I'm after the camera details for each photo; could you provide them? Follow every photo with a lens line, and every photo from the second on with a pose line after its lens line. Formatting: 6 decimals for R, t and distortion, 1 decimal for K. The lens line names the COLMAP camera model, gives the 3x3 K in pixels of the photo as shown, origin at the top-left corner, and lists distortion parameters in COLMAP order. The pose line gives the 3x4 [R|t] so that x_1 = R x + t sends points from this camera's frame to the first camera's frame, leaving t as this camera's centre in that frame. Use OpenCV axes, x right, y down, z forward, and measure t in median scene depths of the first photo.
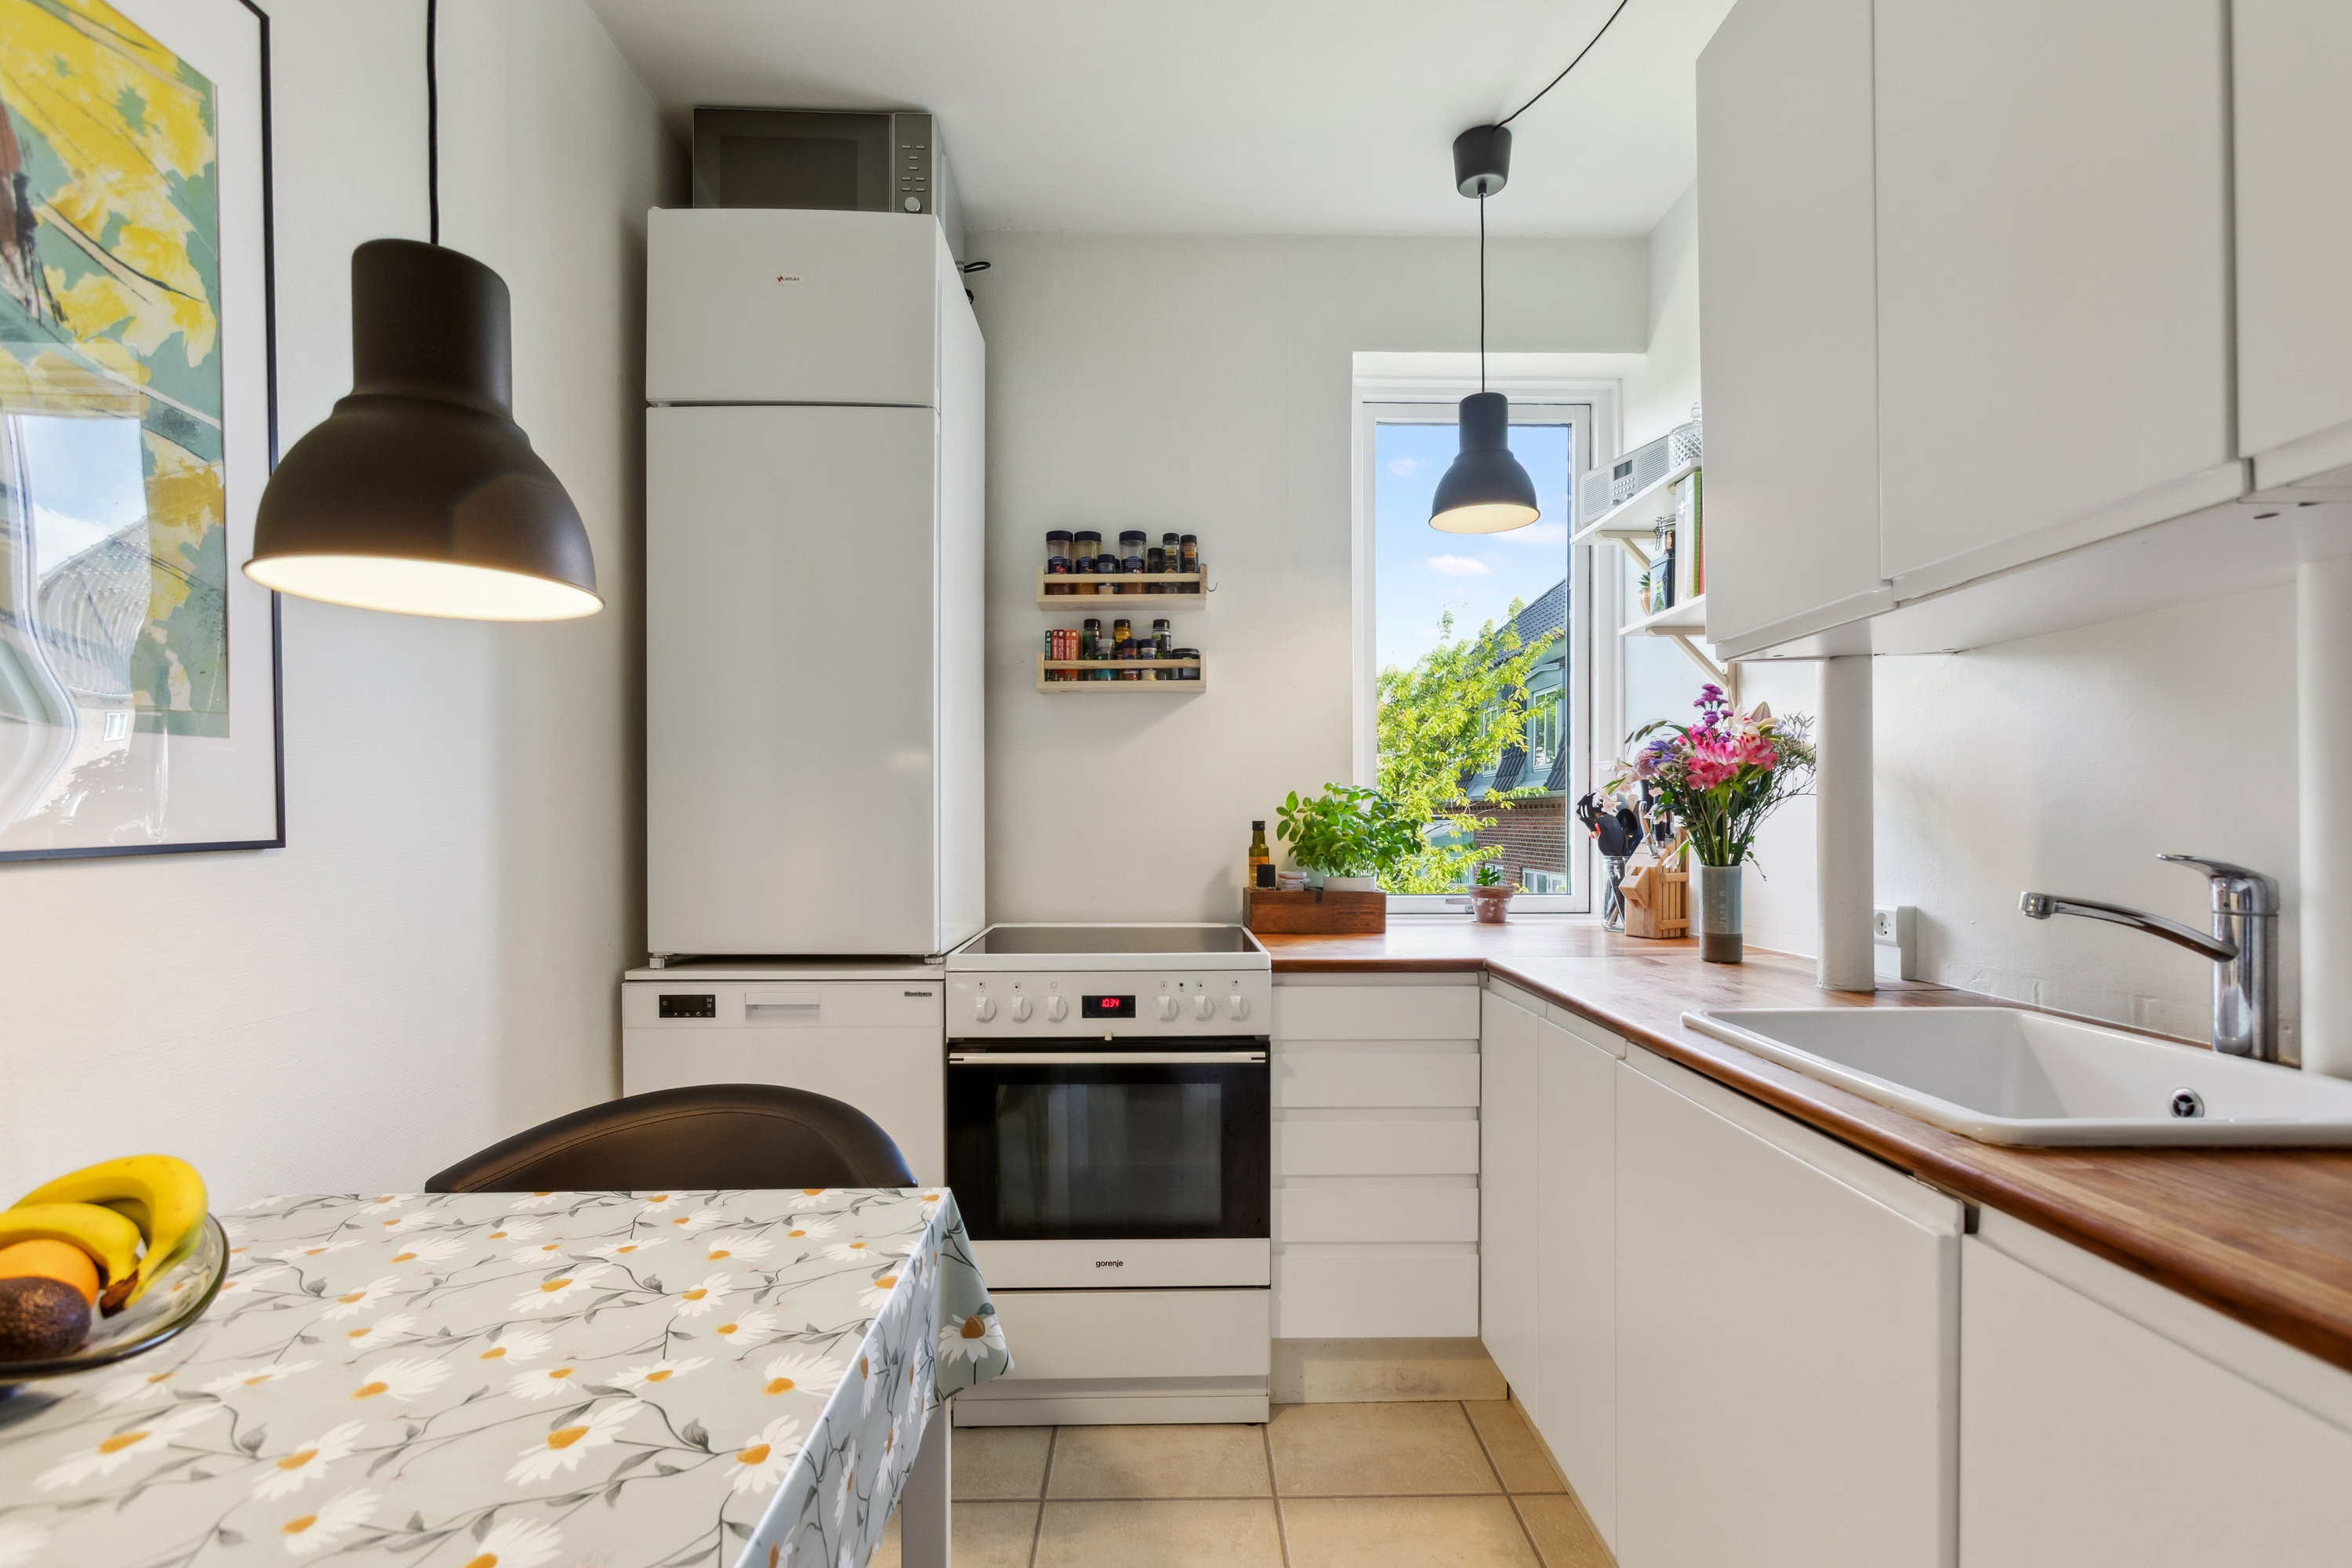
lens RADIAL K [[1065.6, 0, 1174.9], [0, 1065.6, 825.4], [0, 0, 1]] dist [-0.012933, 0.008310]
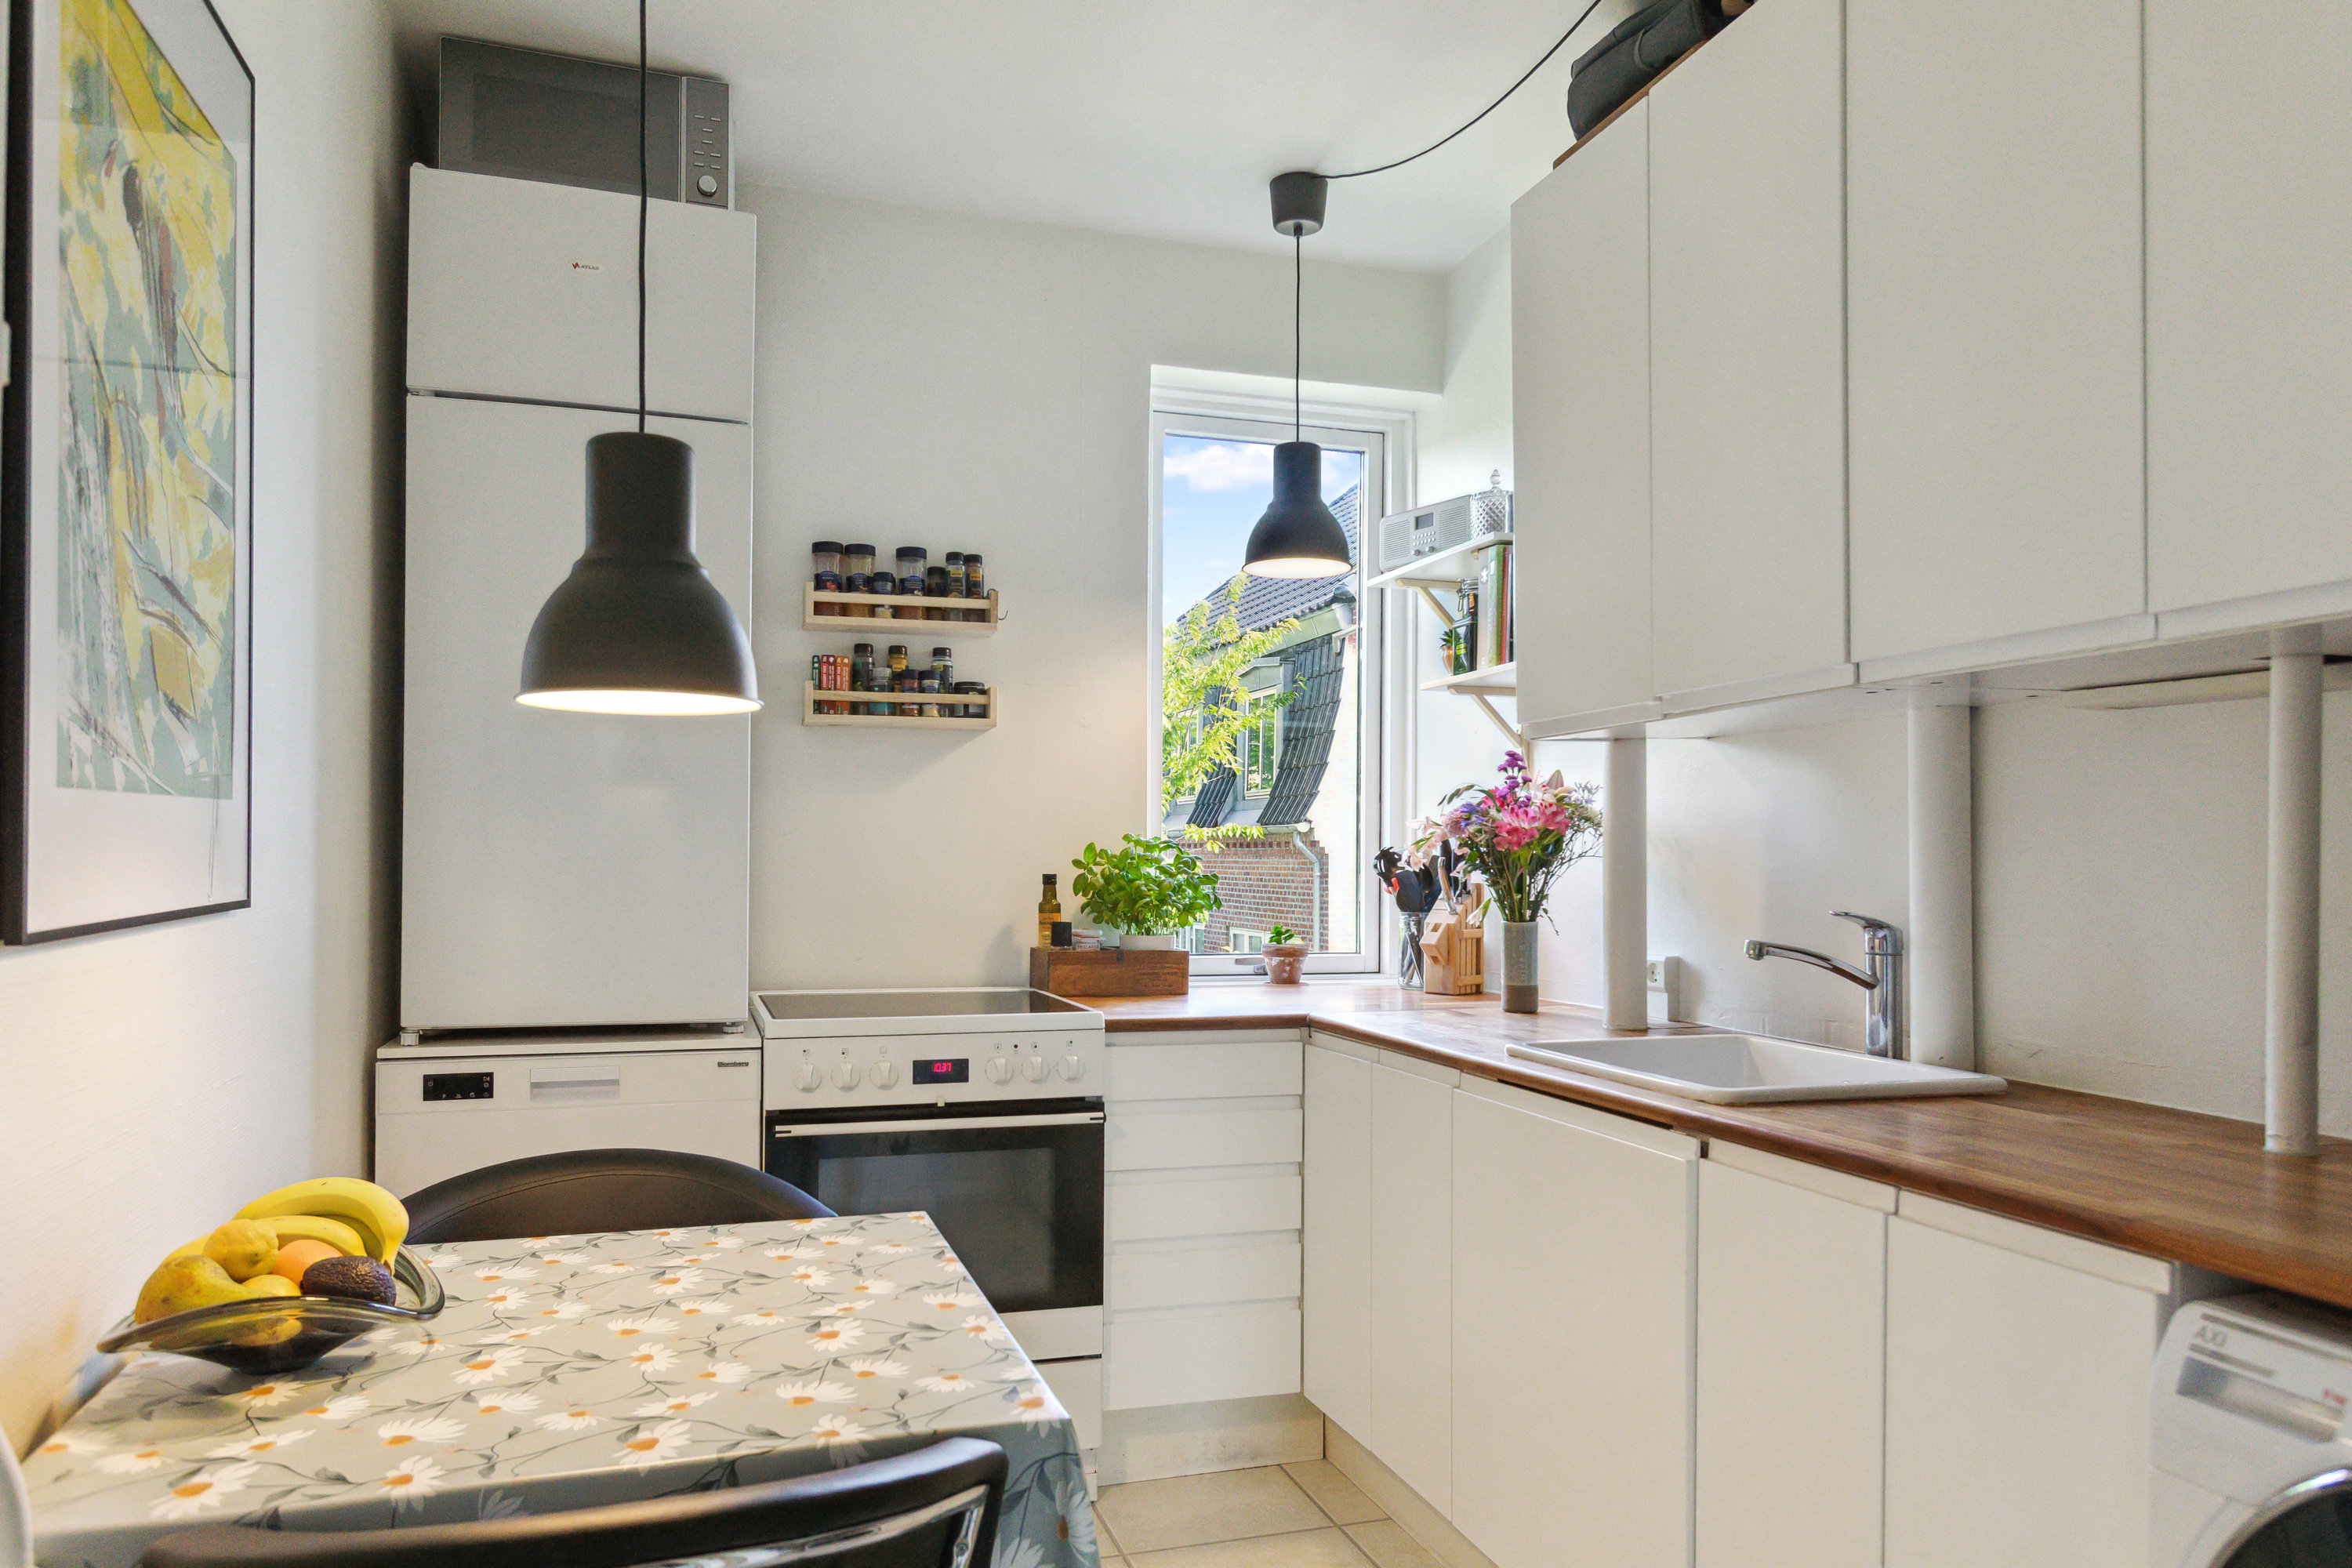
lens RADIAL K [[1551.6, 0, 1149.3], [0, 1551.6, 851.4], [0, 0, 1]] dist [0.016210, -0.003044]
pose [[0.962342, 0.008362, 0.271712, -0.253061], [-0.005607, 0.999925, -0.010912, -0.012482], [-0.271783, 0.008977, 0.962317, -0.377251]]
